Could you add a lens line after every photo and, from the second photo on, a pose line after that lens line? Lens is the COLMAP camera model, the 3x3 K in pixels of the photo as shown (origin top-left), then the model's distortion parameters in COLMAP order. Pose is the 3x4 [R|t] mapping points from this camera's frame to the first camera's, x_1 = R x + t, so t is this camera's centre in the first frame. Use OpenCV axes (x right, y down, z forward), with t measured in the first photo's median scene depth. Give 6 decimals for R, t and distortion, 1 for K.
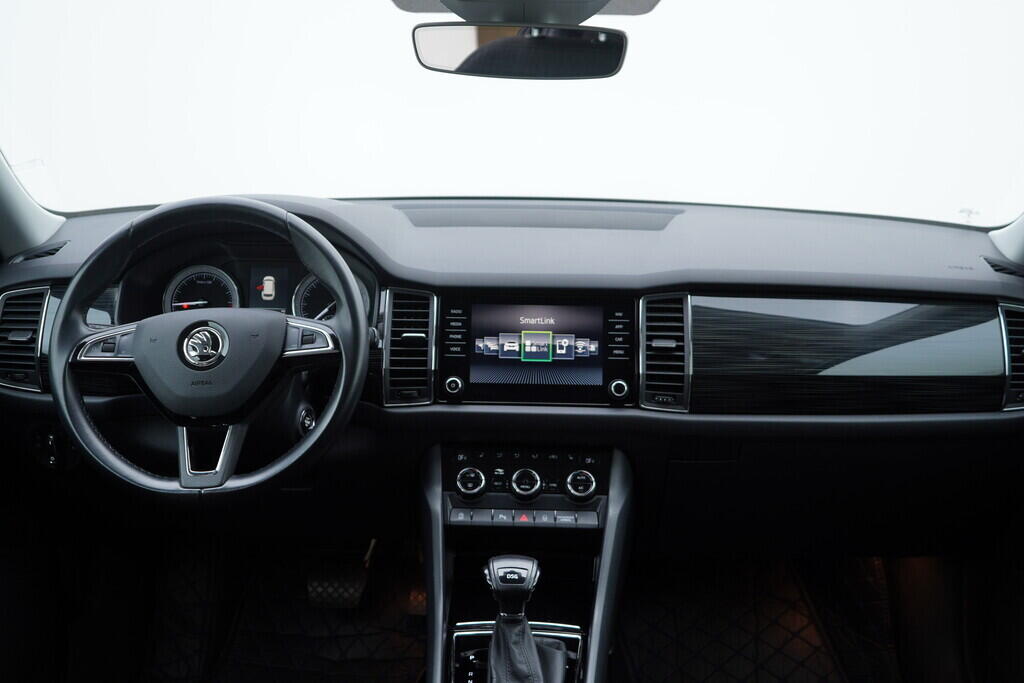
lens RADIAL K [[1063.8, 0, 511.8], [0, 1063.8, 342.2], [0, 0, 1]] dist [0.006148, 0.000000]
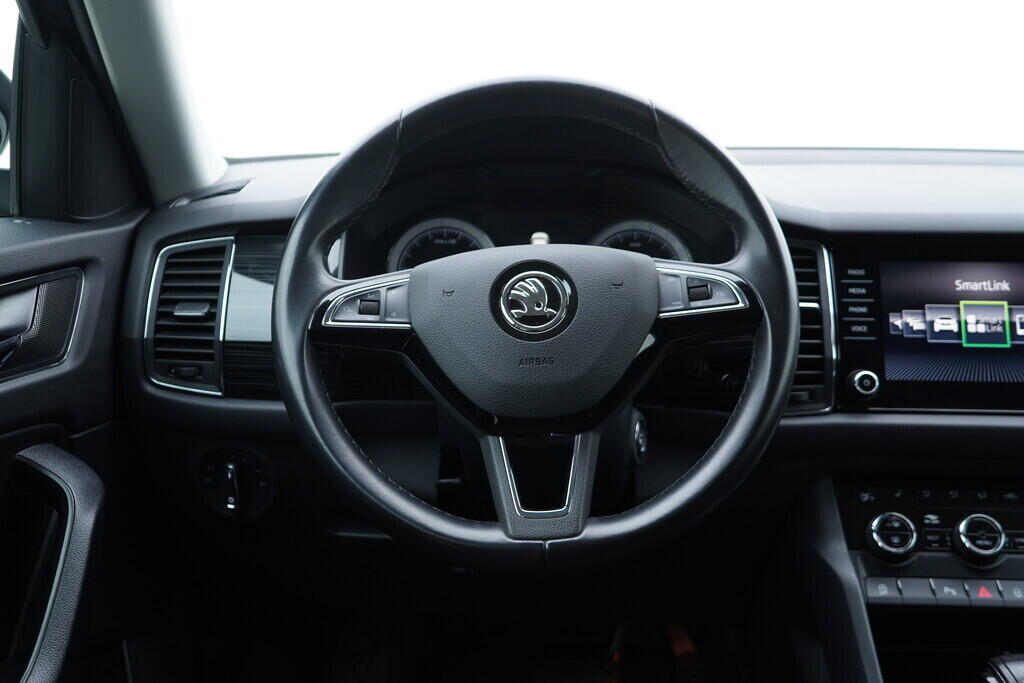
lens RADIAL K [[1063.8, 0, 513.8], [0, 1063.8, 343.2], [0, 0, 1]] dist [0.006148, 0.000000]
pose [[0.999991, -0.001463, -0.004079, -0.264685], [0.001170, 0.997482, -0.070907, 0.061914], [0.004172, 0.070901, 0.997475, 0.355737]]
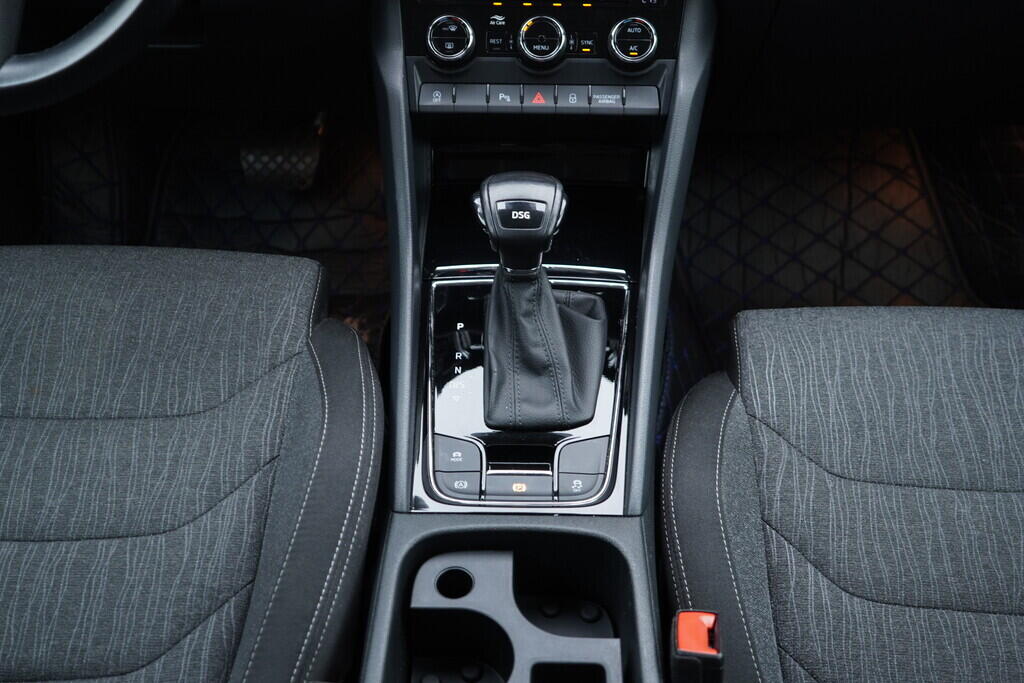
lens RADIAL K [[1063.8, 0, 512.4], [0, 1063.8, 336.7], [0, 0, 1]] dist [0.006148, 0.000000]
pose [[0.999879, -0.010703, -0.011290, 0.001566], [0.014694, 0.888053, 0.459506, 0.004143], [0.005108, -0.459616, 0.888103, 0.388694]]
